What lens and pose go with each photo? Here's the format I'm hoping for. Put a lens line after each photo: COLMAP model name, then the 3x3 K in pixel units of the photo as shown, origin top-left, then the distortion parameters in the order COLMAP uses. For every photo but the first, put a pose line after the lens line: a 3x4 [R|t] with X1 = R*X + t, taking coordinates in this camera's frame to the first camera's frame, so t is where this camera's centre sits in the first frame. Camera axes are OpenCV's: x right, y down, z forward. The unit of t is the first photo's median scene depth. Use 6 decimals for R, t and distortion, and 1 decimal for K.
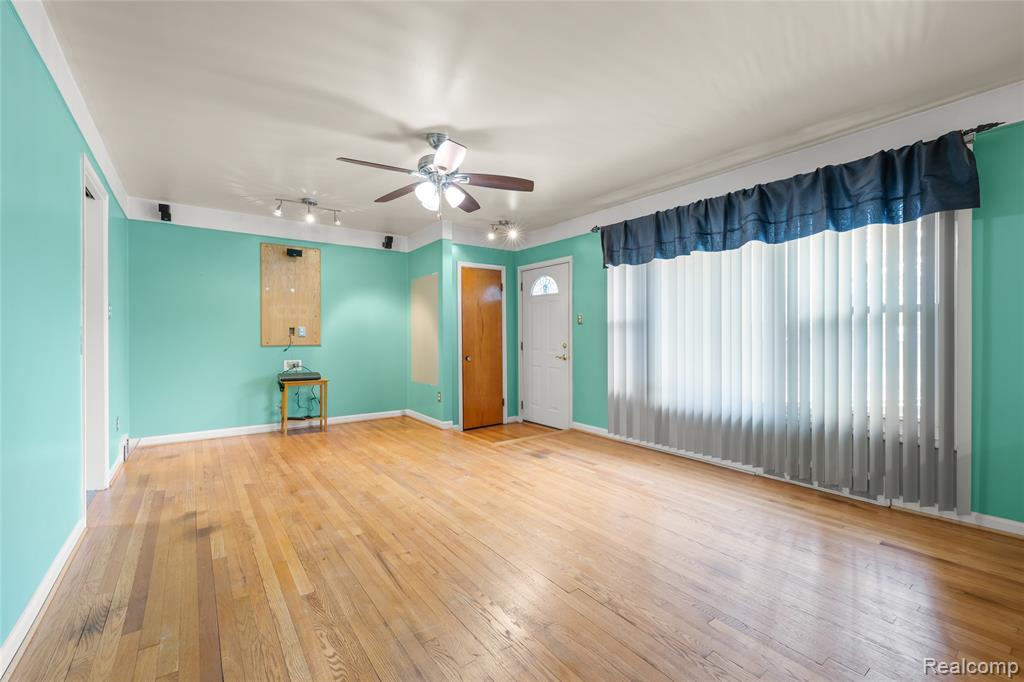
lens RADIAL K [[432.4, 0, 510.2], [0, 432.4, 334.8], [0, 0, 1]] dist [-0.001310, -0.000224]
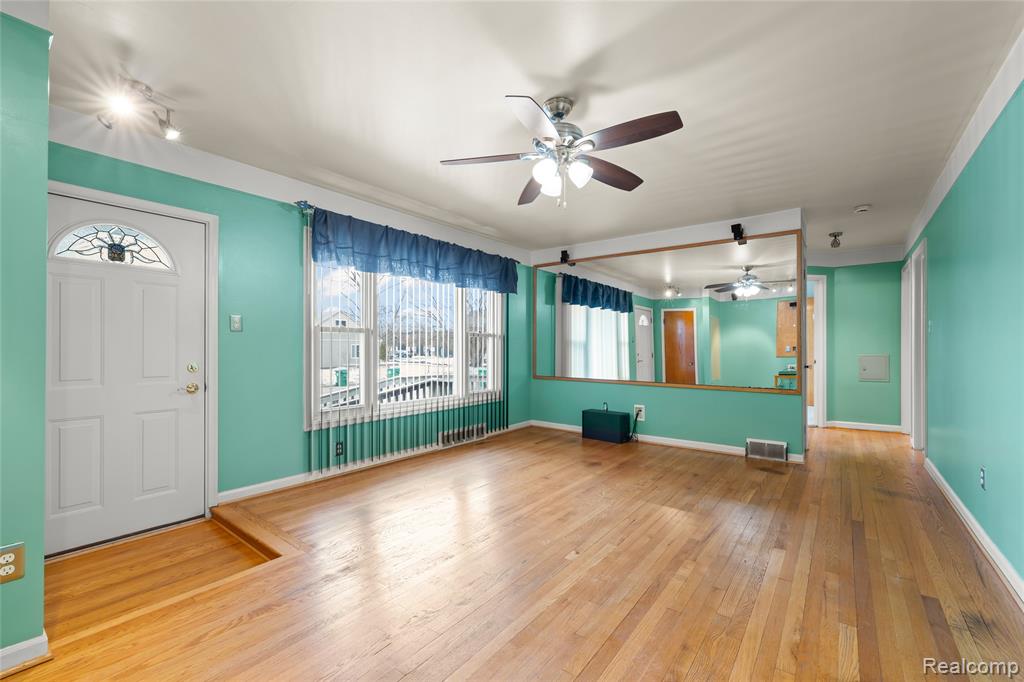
lens RADIAL K [[428.6, 0, 511.7], [0, 428.6, 345.0], [0, 0, 1]] dist [0.001460, 0.000064]
pose [[-0.273435, 0.006105, 0.961871, -0.832928], [-0.001396, 0.999976, -0.006744, -0.001656], [-0.961889, -0.003186, -0.273420, 1.190216]]
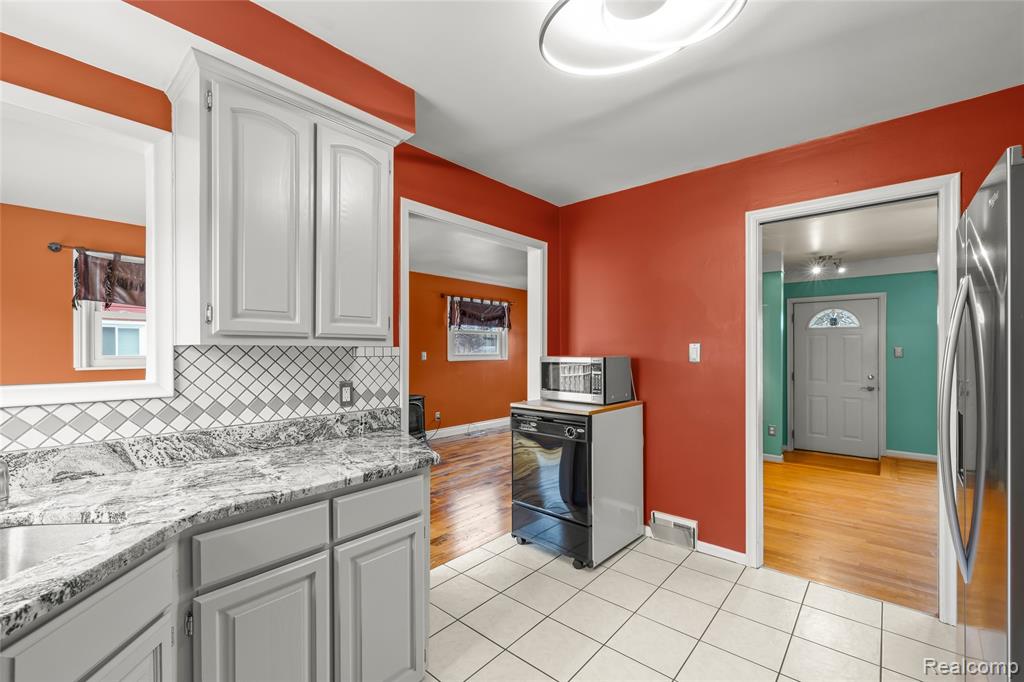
lens RADIAL K [[432.8, 0, 509.6], [0, 432.8, 351.7], [0, 0, 1]] dist [-0.000486, -0.000035]
pose [[0.976791, 0.000642, 0.214193, -1.513484], [-0.001105, 0.999997, 0.002044, -0.060705], [-0.214191, -0.002233, 0.976789, 0.255265]]
